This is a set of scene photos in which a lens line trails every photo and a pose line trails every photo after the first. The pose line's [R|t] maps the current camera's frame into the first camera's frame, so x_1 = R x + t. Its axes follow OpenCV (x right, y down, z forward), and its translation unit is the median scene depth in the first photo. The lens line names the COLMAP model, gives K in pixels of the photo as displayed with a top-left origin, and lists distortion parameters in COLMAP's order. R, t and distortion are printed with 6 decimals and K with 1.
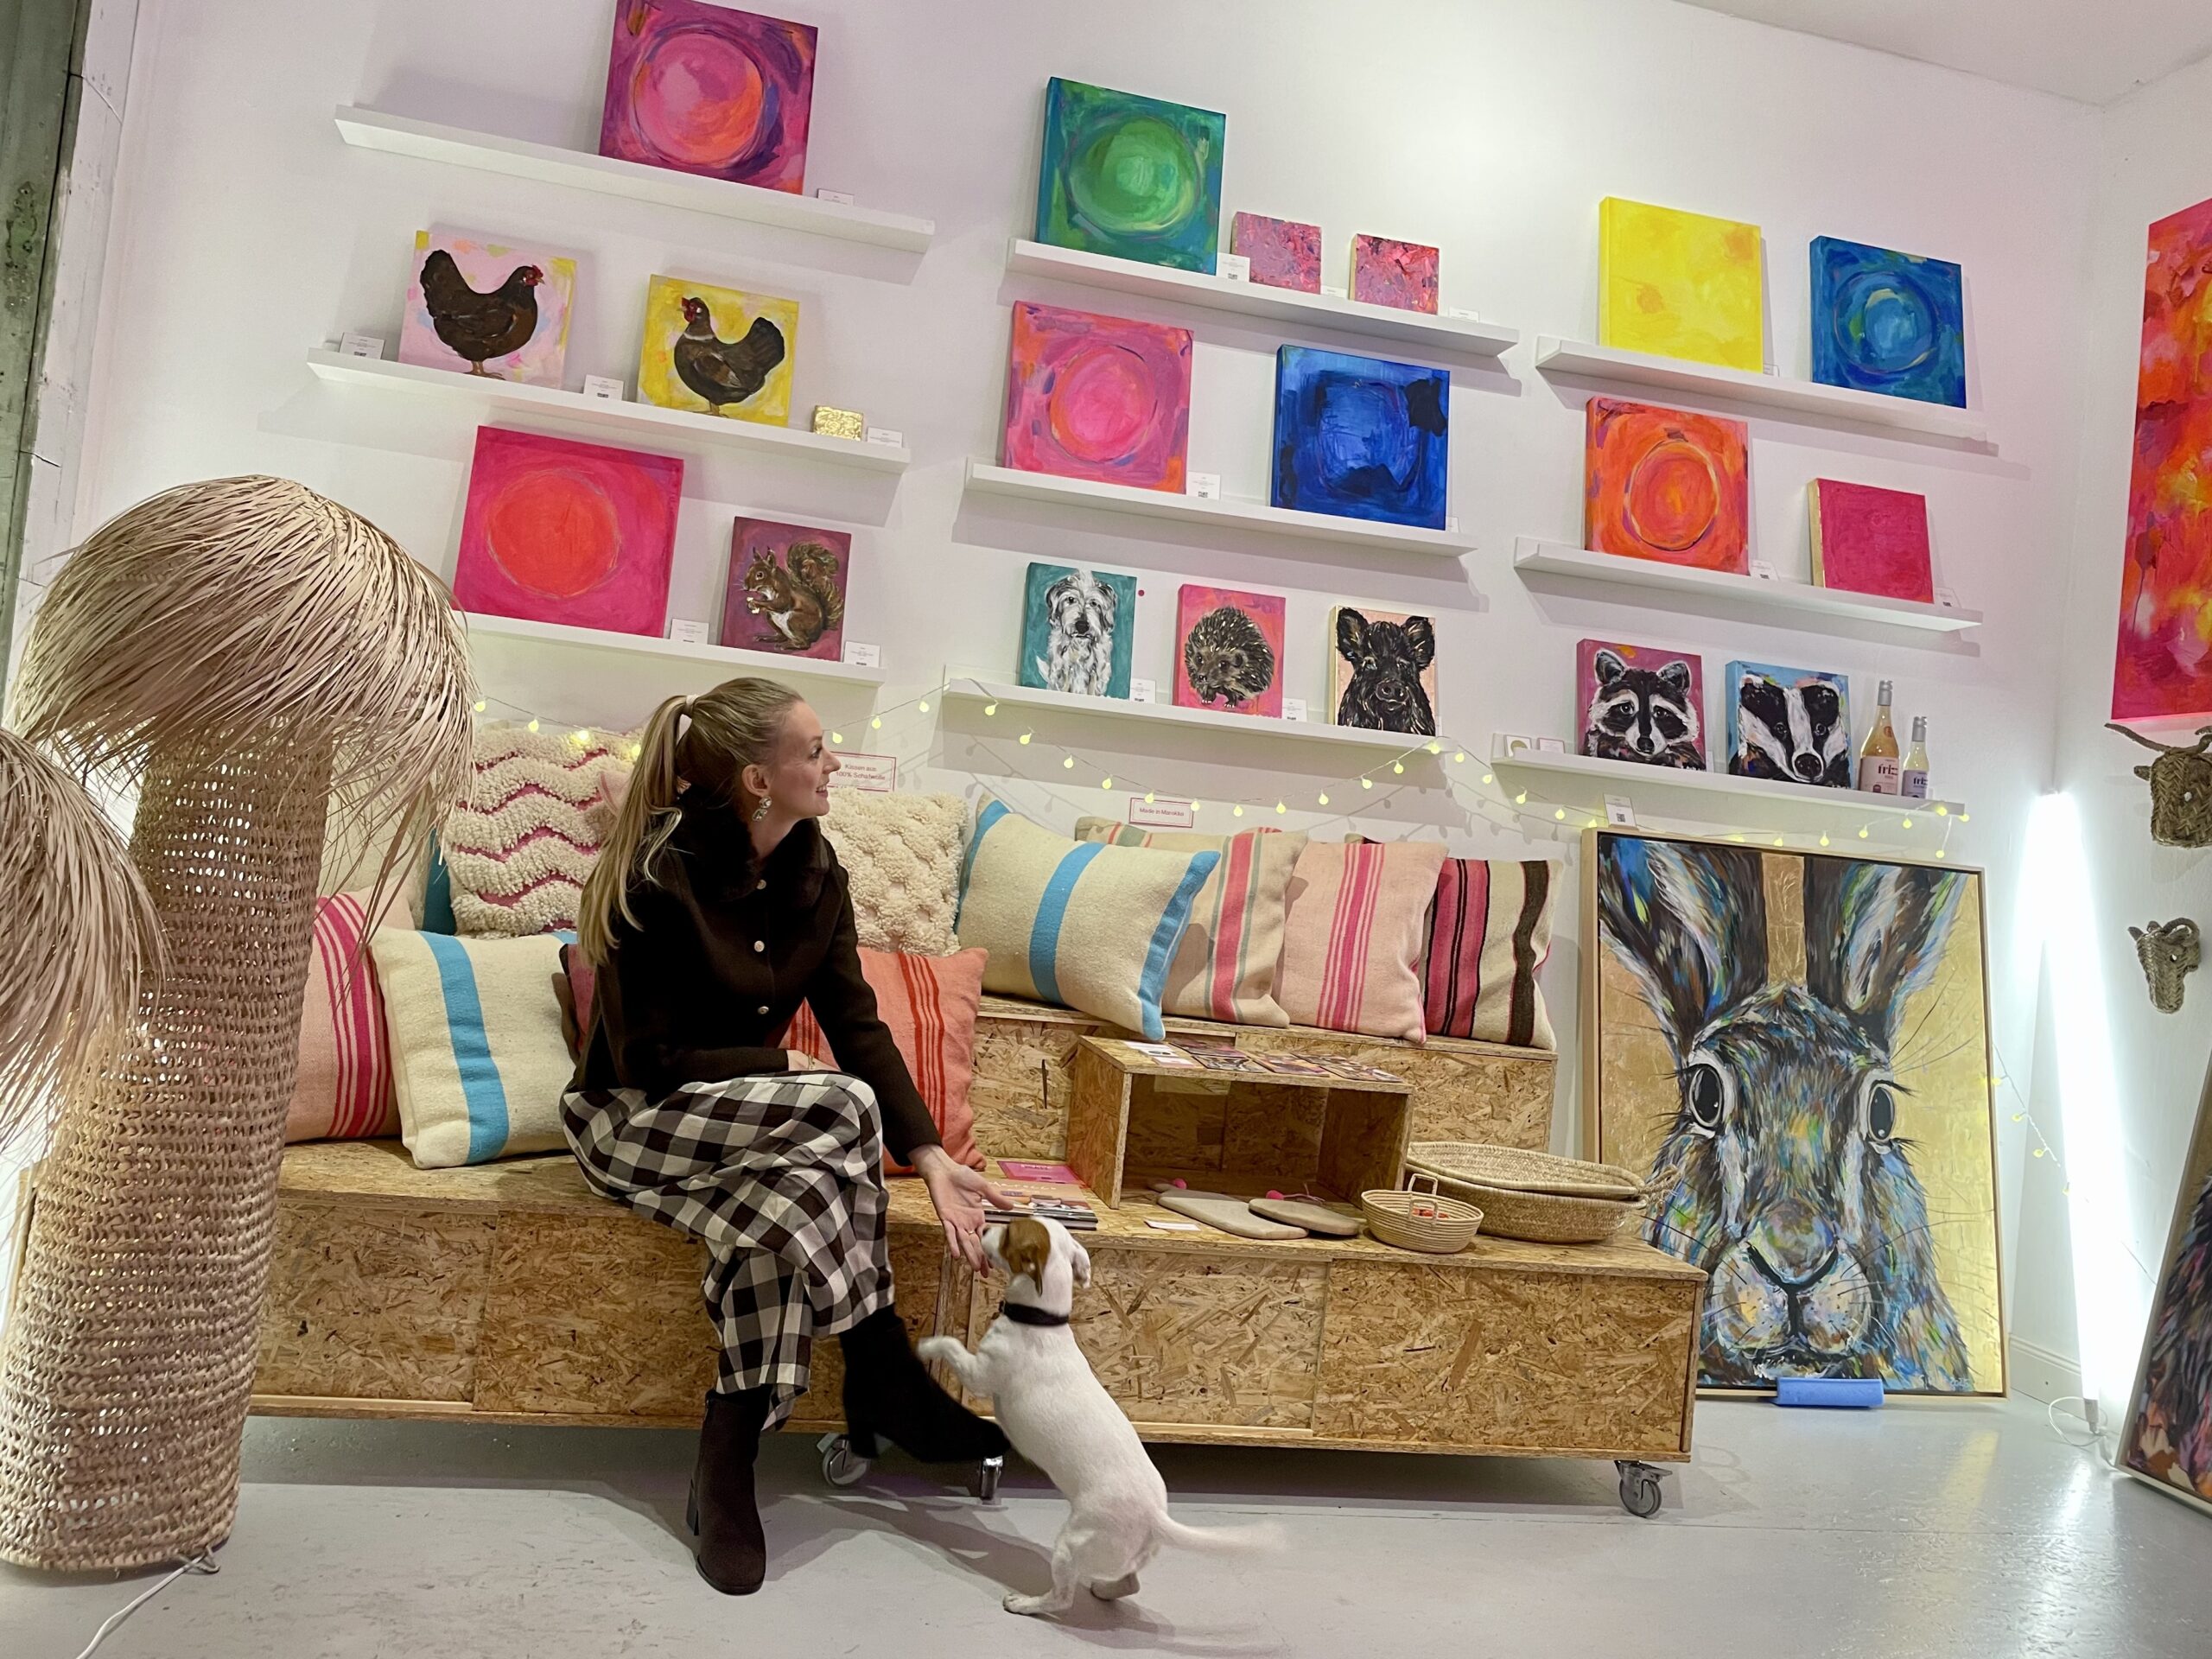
lens RADIAL K [[1660.7, 0, 1098.5], [0, 1660.7, 813.5], [0, 0, 1]] dist [0.079991, -0.109403]
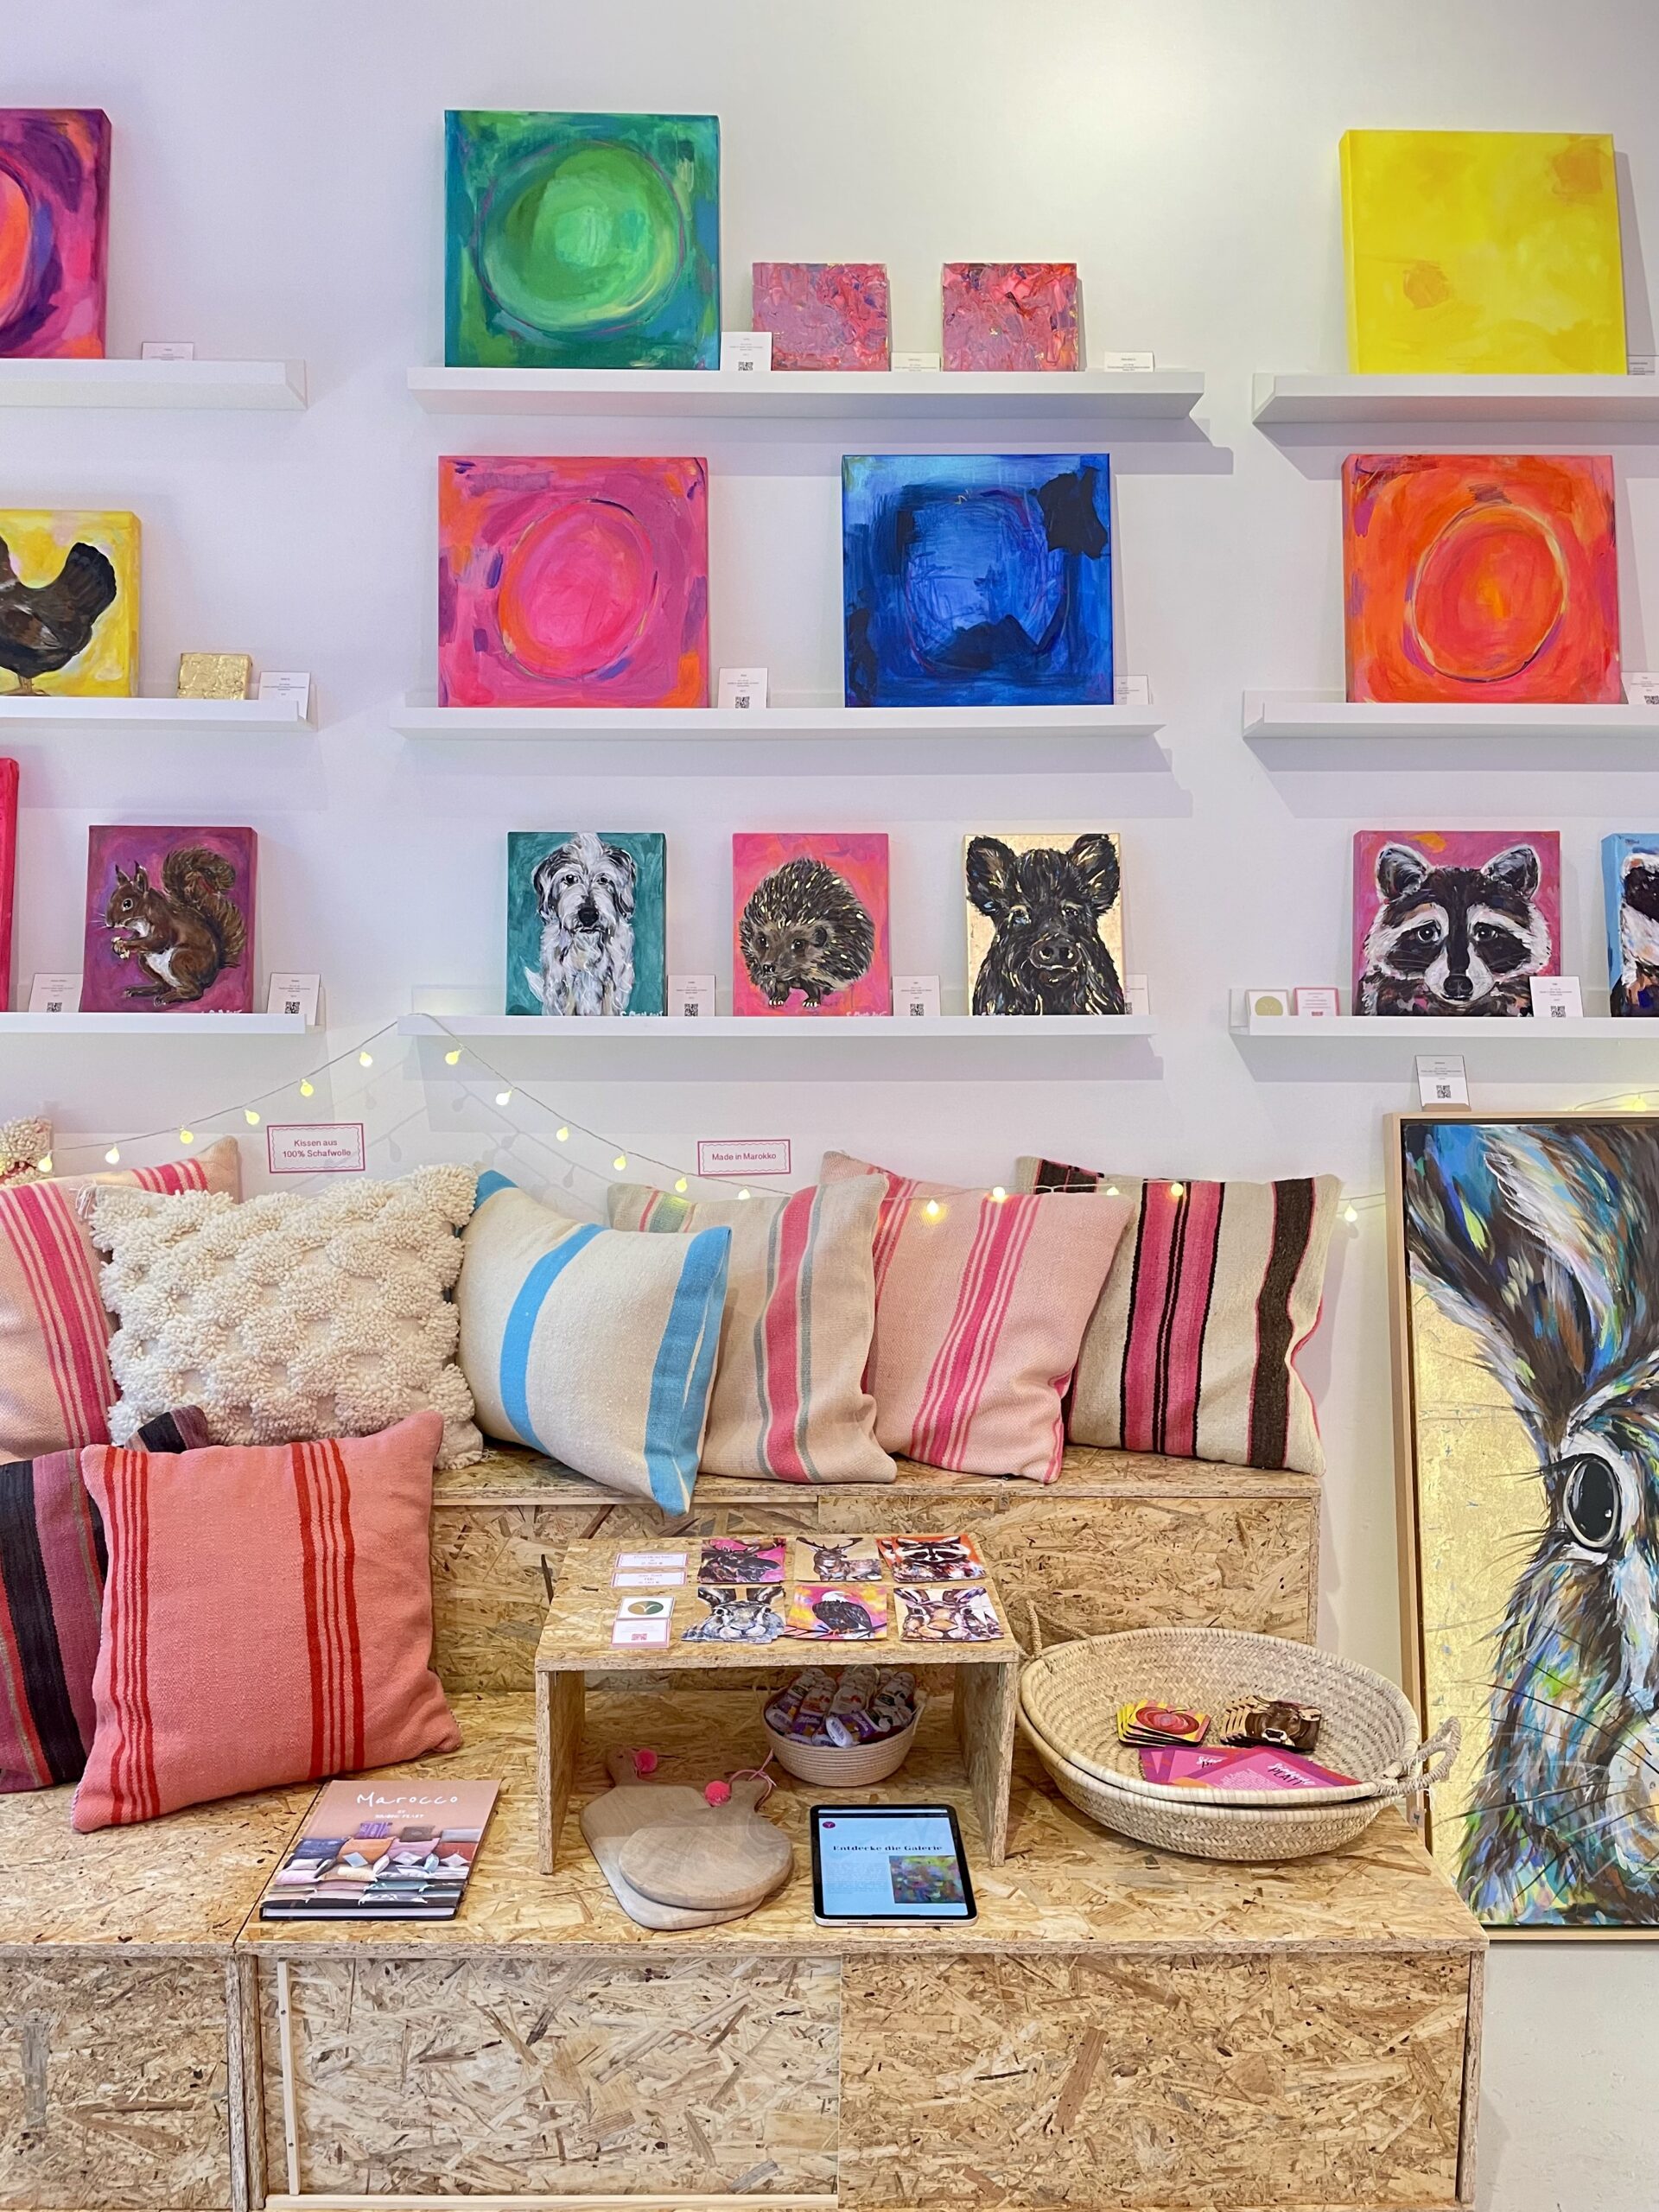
lens RADIAL K [[1660.7, 0, 818.8], [0, 1660.7, 1114.7], [0, 0, 1]] dist [0.079991, -0.109403]
pose [[0.974809, -0.082775, -0.207113, 0.232732], [0.104822, 0.989668, 0.097826, -0.090527], [0.196876, -0.117072, 0.973414, 0.329309]]
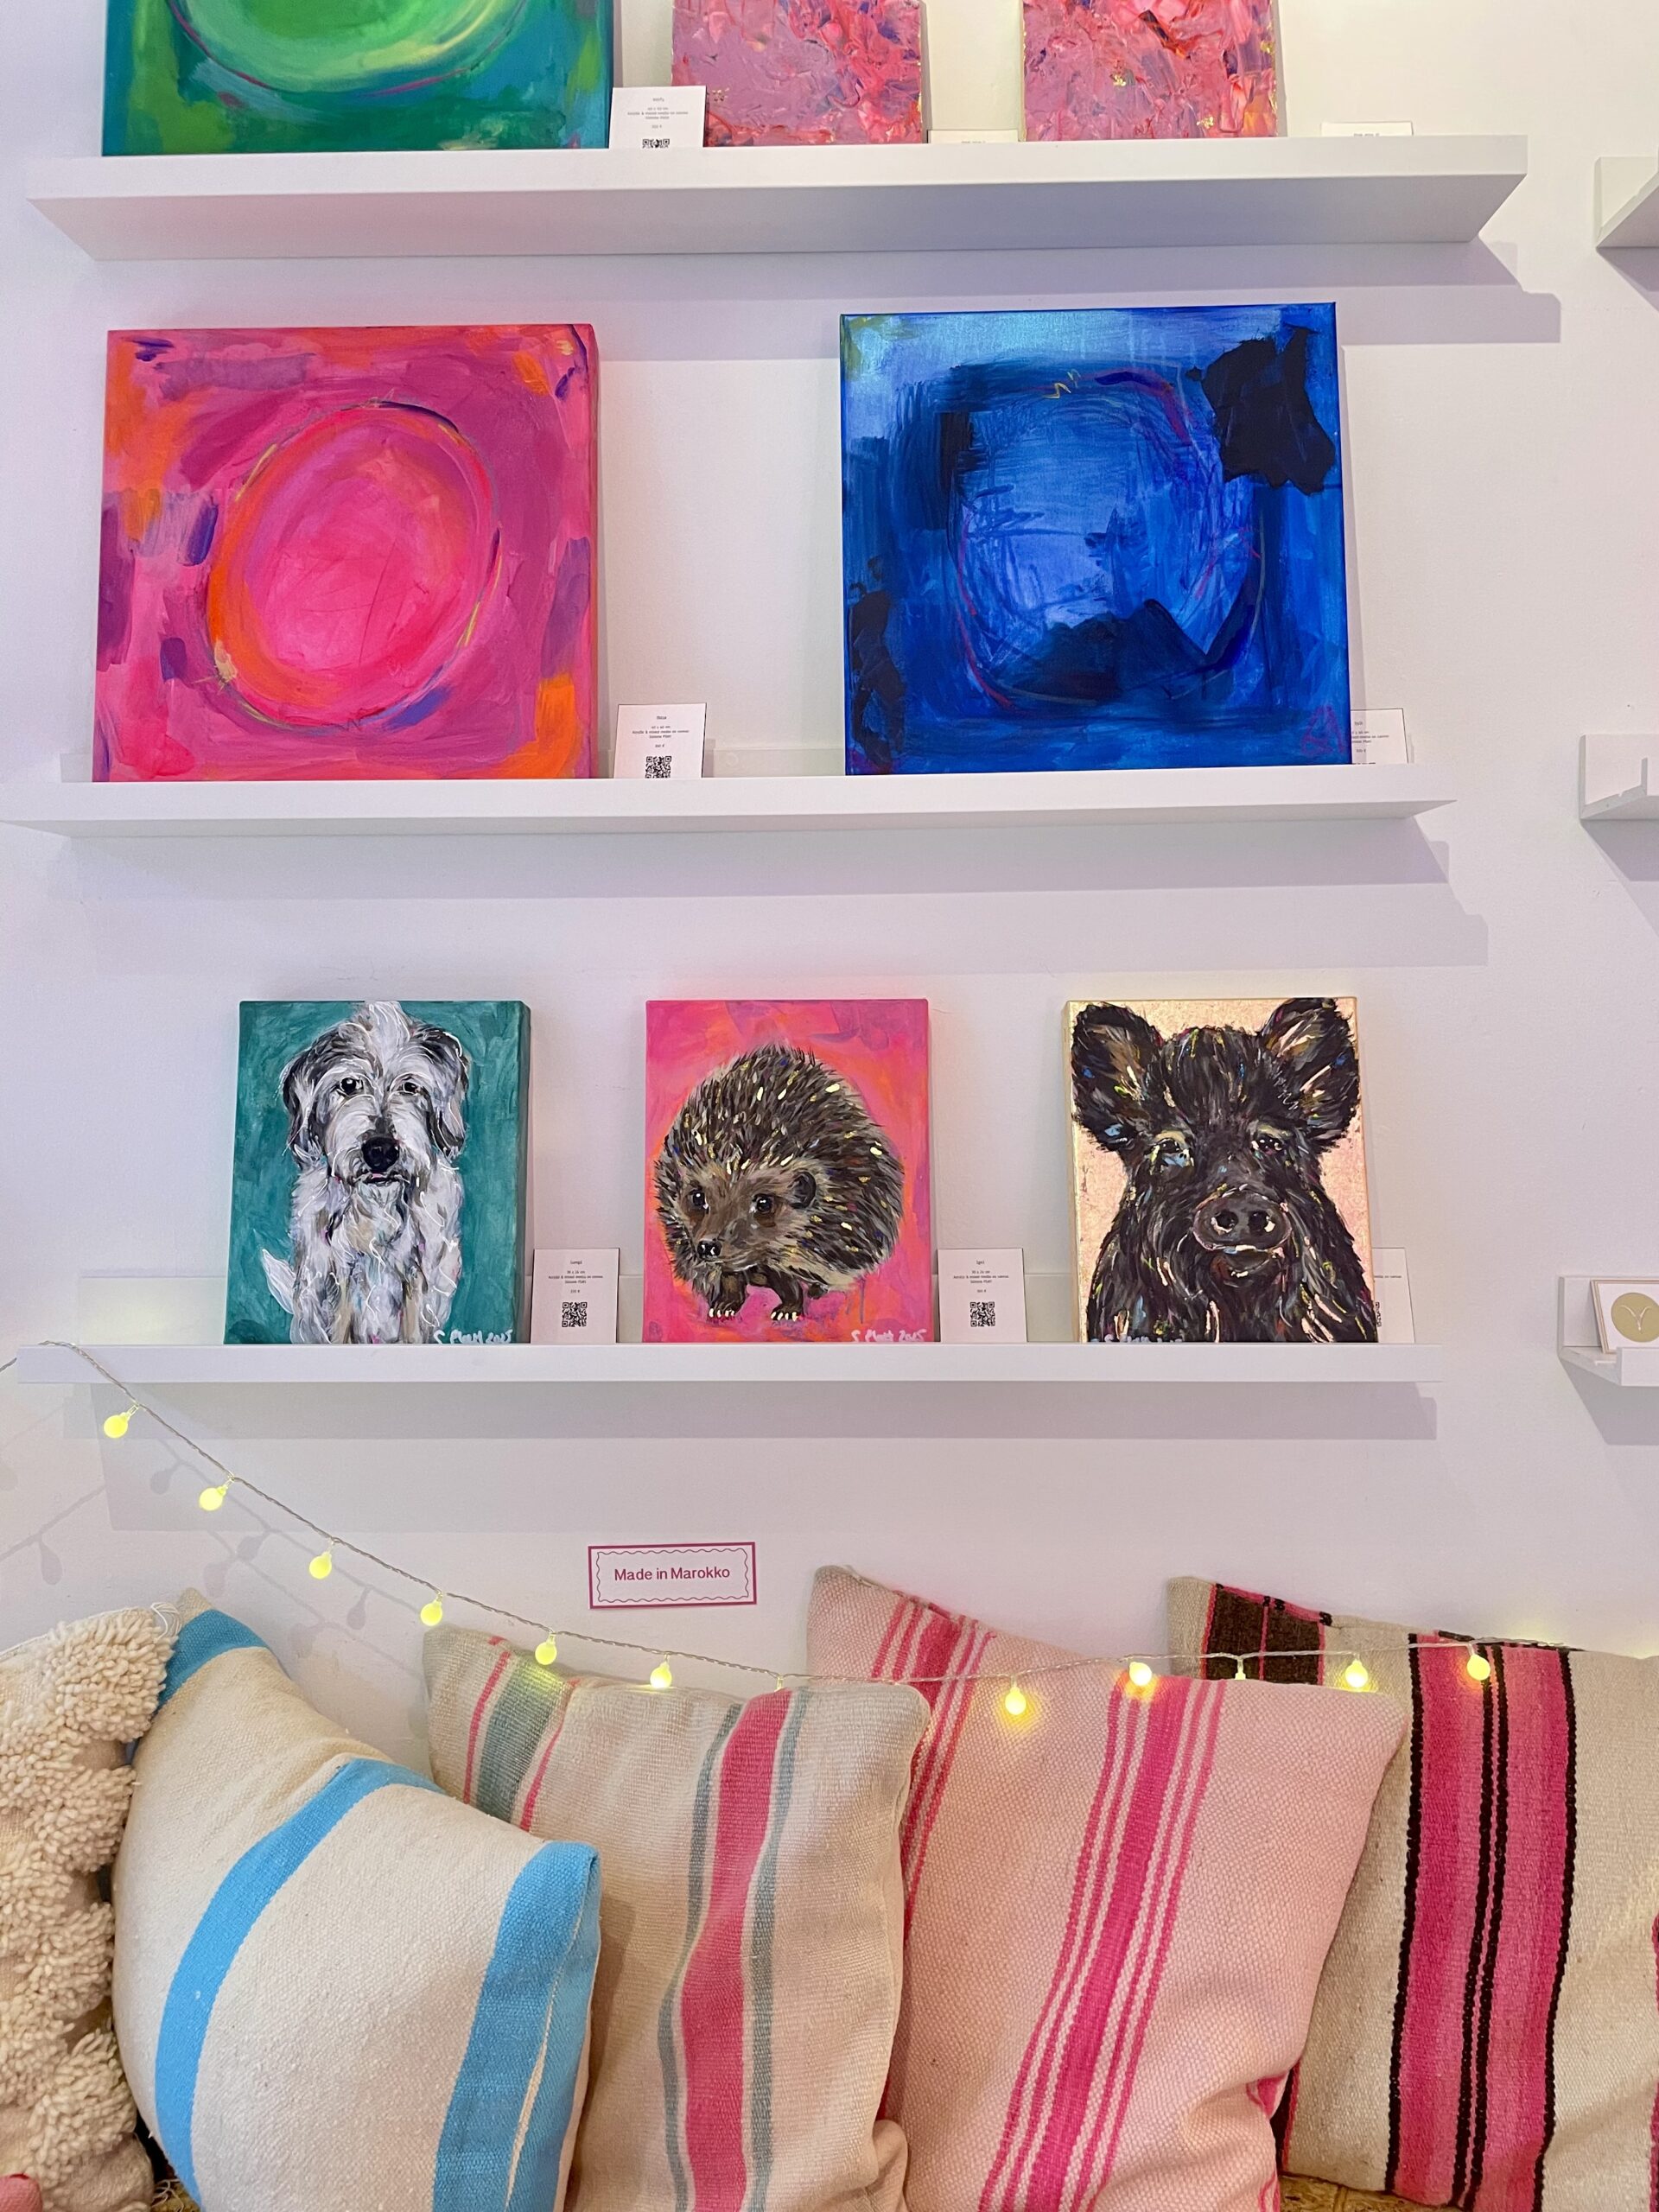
lens RADIAL K [[1660.7, 0, 822.3], [0, 1660.7, 1095.3], [0, 0, 1]] dist [0.079991, -0.109403]
pose [[0.966004, -0.092505, -0.241410, 0.190922], [0.110133, 0.992071, 0.060551, -0.142511], [0.233894, -0.085080, 0.968532, 0.667871]]
